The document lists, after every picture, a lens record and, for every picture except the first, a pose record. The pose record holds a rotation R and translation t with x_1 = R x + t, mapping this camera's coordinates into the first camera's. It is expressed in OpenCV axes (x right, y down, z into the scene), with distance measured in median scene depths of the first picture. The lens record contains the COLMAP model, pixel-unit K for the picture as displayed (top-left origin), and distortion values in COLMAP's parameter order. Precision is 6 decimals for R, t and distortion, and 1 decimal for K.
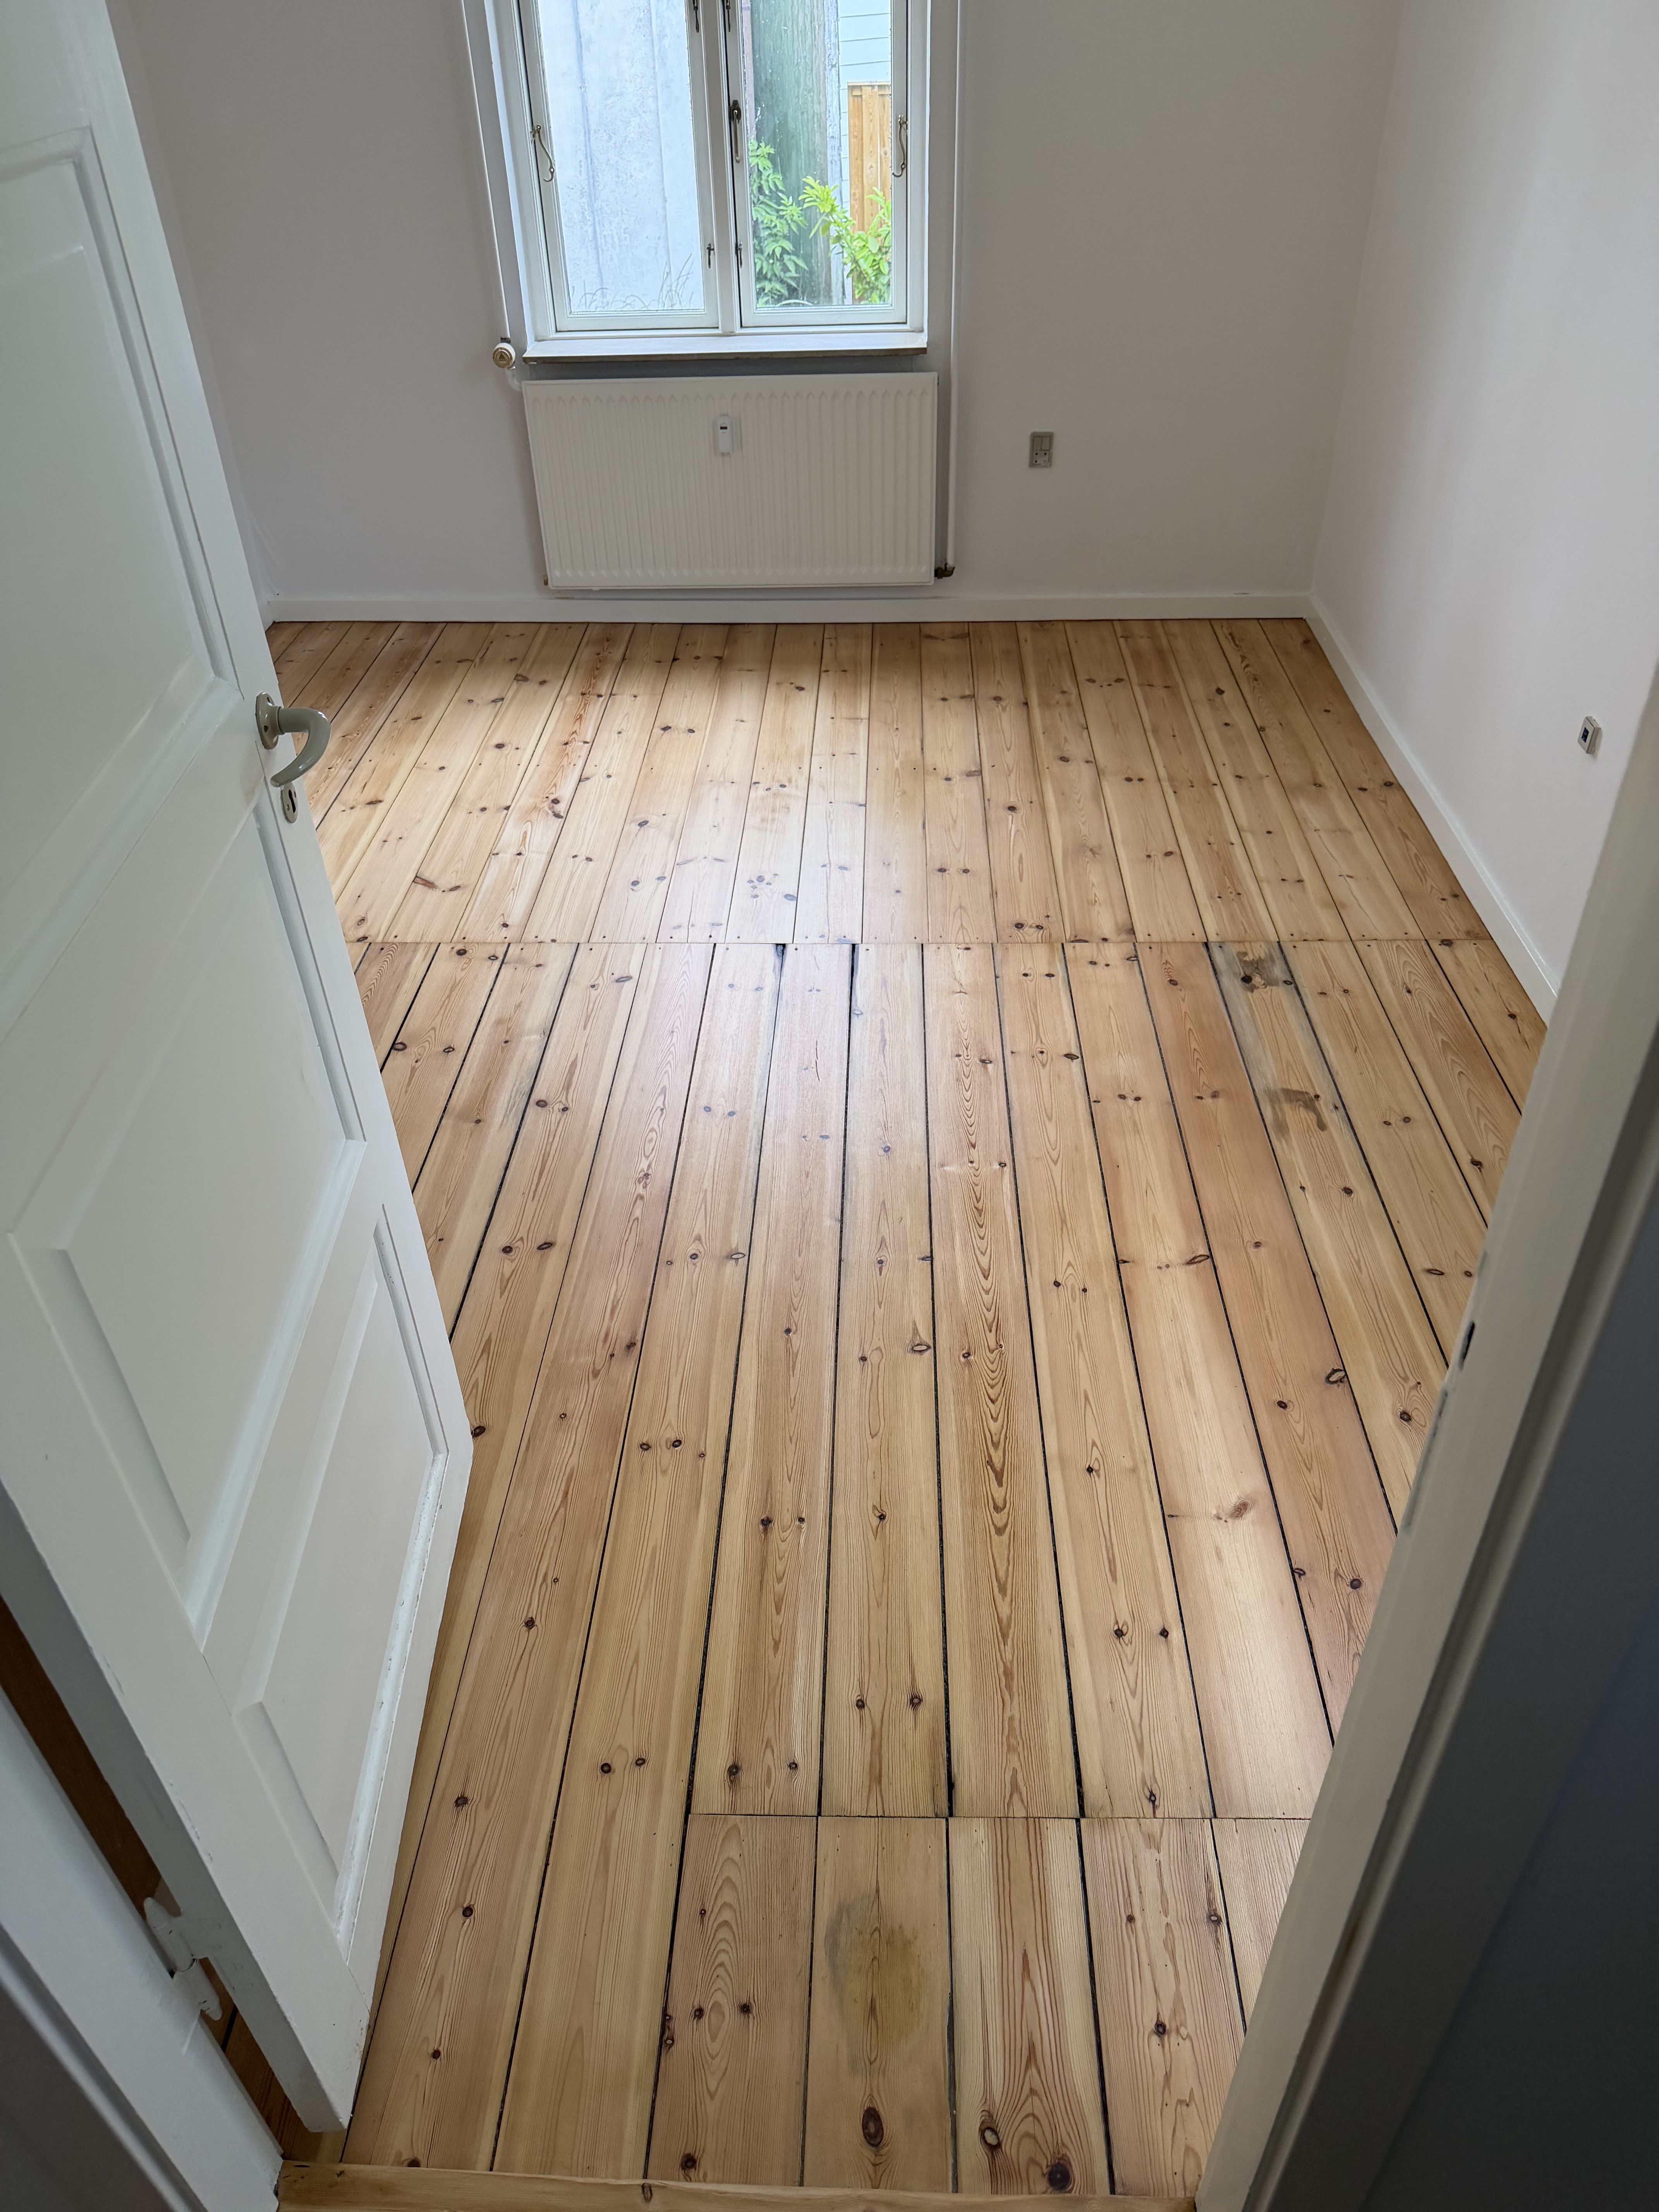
lens RADIAL K [[1530.9, 0, 829.5], [0, 1530.9, 1106.0], [0, 0, 1]] dist [0.080998, -0.001095]
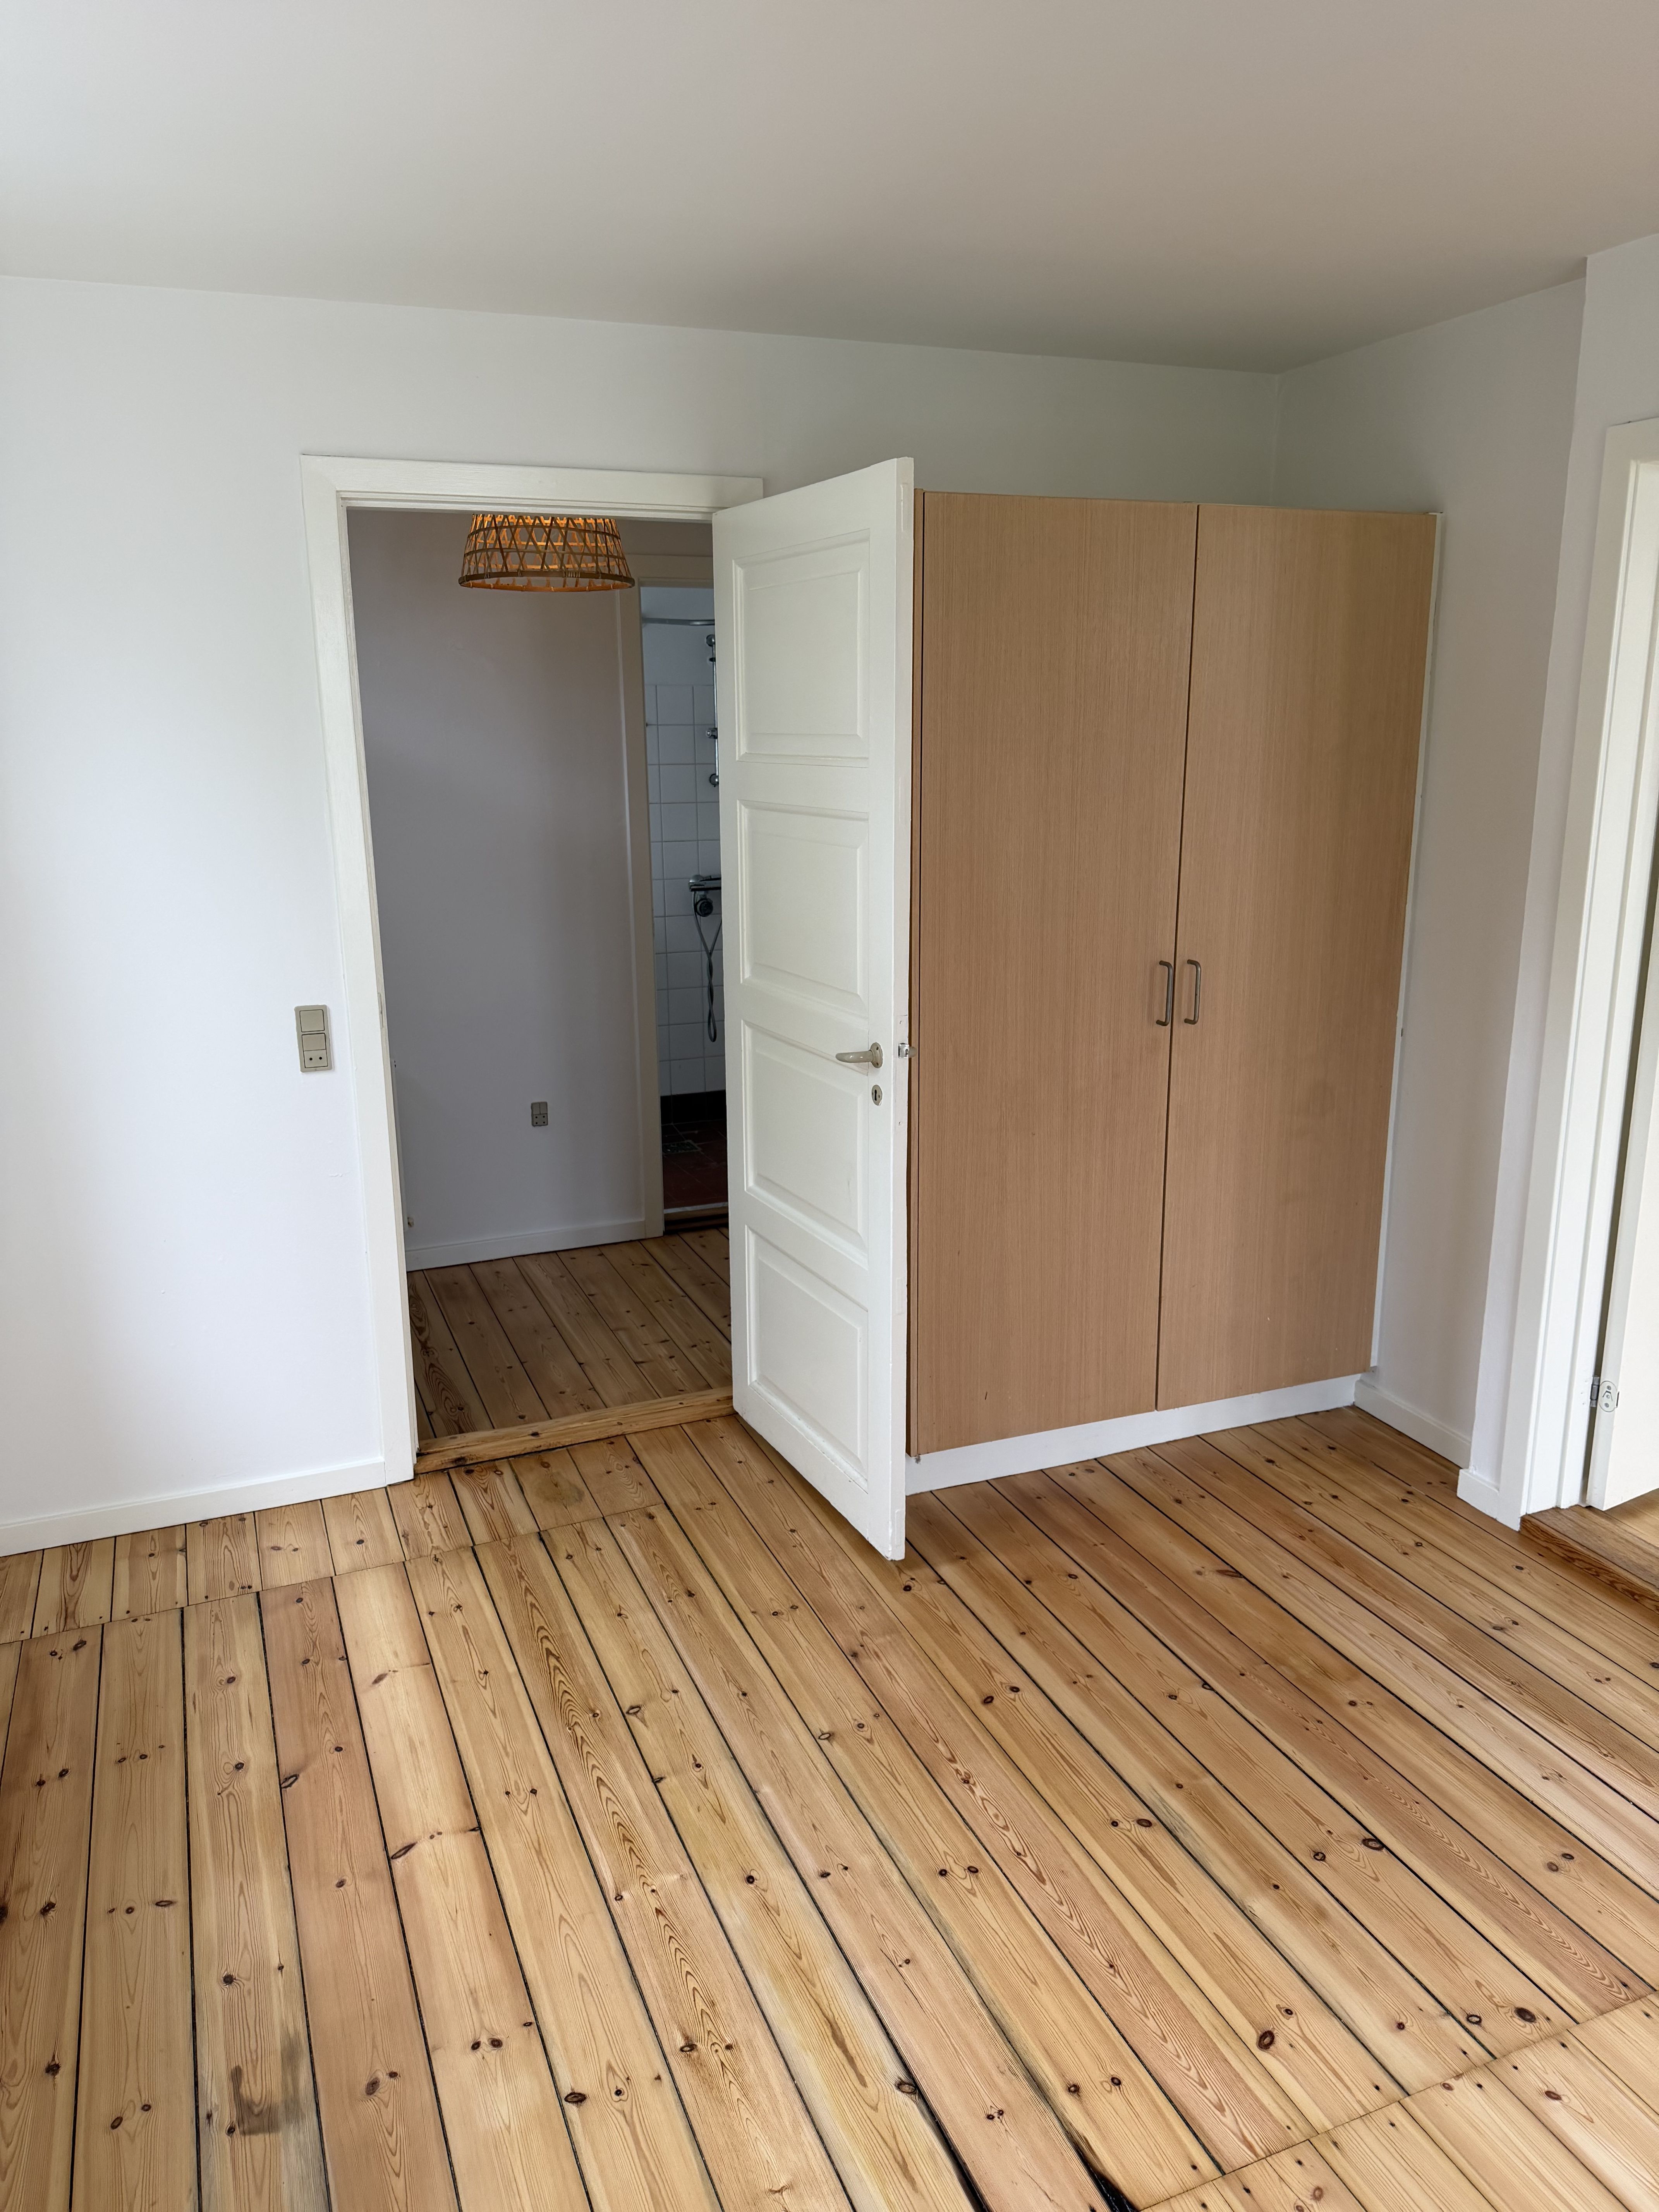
lens RADIAL K [[1561.9, 0, 829.5], [0, 1561.9, 1106.0], [0, 0, 1]] dist [-0.069758, 0.003169]
pose [[-0.911698, 0.128593, -0.390219, 0.310850], [-0.223435, 0.641859, 0.733549, -1.005807], [0.344795, 0.755963, -0.556449, 1.281026]]
